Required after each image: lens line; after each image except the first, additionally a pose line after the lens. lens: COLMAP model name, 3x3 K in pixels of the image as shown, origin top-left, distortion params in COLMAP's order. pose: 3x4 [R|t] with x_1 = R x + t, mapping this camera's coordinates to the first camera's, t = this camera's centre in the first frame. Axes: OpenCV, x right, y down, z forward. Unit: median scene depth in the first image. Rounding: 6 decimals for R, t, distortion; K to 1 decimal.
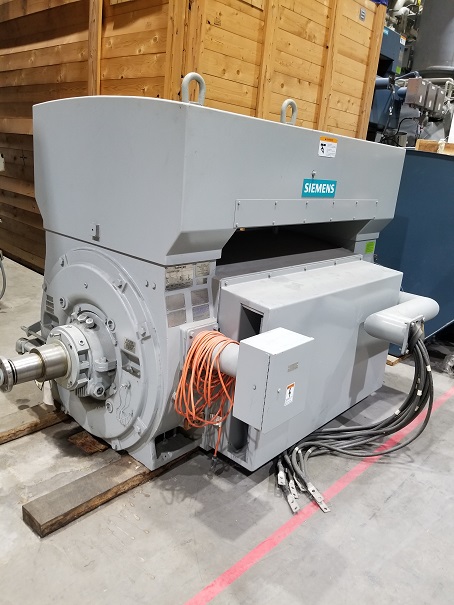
lens RADIAL K [[473.5, 0, 227.0], [0, 473.5, 302.5], [0, 0, 1]] dist [0.010365, -0.080499]
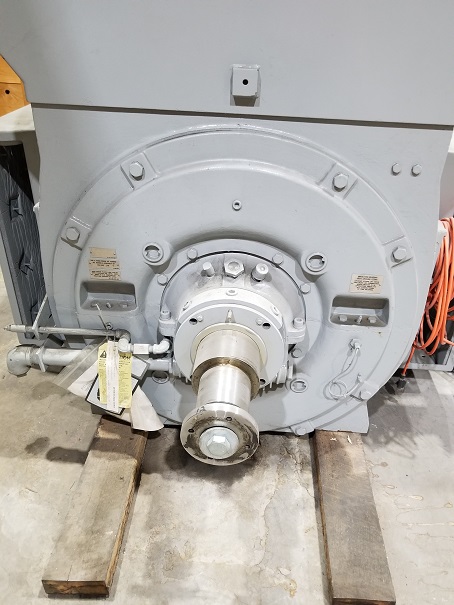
lens RADIAL K [[473.5, 0, 227.0], [0, 473.5, 302.5], [0, 0, 1]] dist [0.010365, -0.080499]
pose [[0.780058, -0.376767, 0.499556, -0.592694], [0.198016, 0.906000, 0.374105, -0.131426], [-0.593548, -0.192904, 0.781338, 0.586152]]
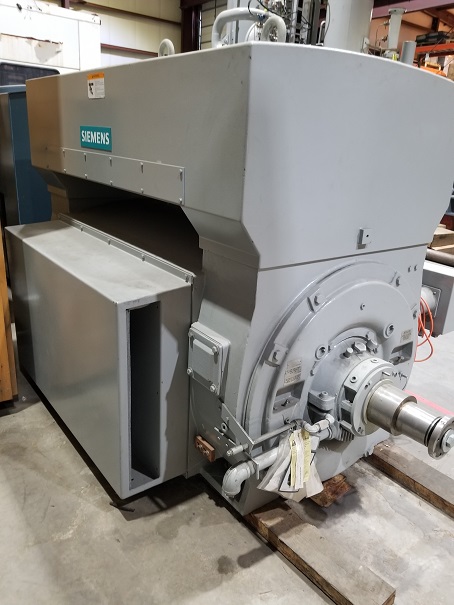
lens RADIAL K [[505.1, 0, 227.0], [0, 505.1, 302.5], [0, 0, 1]] dist [-0.014334, -0.015739]
pose [[0.183898, -0.397426, 0.899019, -1.090234], [0.237202, 0.905530, 0.351783, -0.390699], [-0.953896, 0.148557, 0.260795, 0.981360]]
